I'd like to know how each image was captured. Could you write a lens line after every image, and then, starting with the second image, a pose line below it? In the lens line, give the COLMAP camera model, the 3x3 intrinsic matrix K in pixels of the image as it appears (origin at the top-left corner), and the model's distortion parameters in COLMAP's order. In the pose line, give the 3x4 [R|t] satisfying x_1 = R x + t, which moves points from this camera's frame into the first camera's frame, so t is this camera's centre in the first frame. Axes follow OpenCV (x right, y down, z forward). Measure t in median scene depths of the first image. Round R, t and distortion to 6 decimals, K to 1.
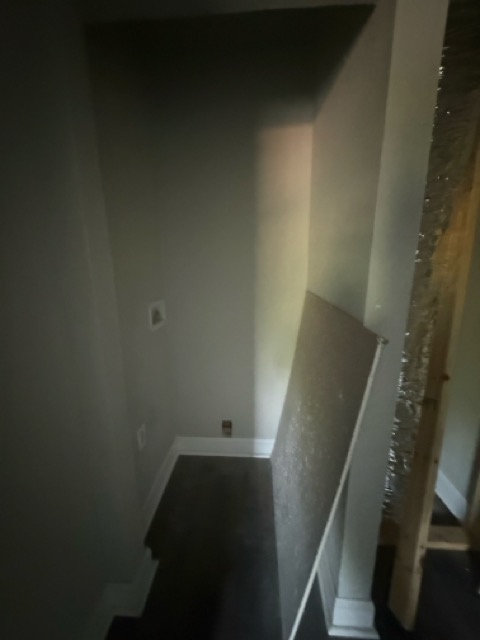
lens RADIAL K [[260.3, 0, 241.9], [0, 260.3, 316.4], [0, 0, 1]] dist [0.002684, -0.000063]
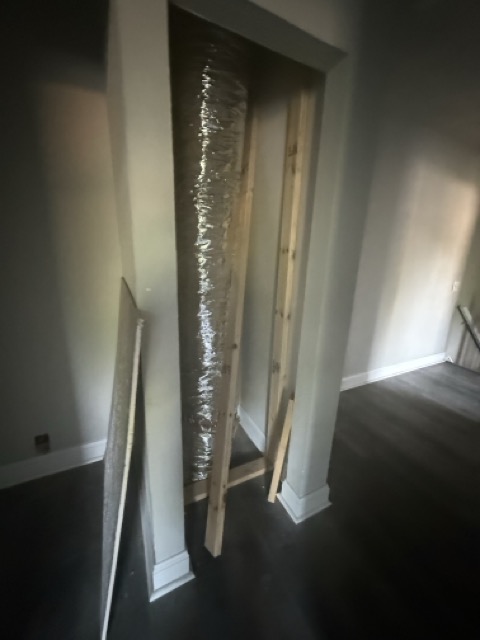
lens RADIAL K [[260.3, 0, 241.9], [0, 260.3, 316.4], [0, 0, 1]] dist [0.002684, -0.000063]
pose [[0.856642, -0.085664, 0.508749, 0.164977], [0.060539, 0.995997, 0.065770, 0.012385], [-0.512347, -0.025542, 0.858399, -0.055603]]
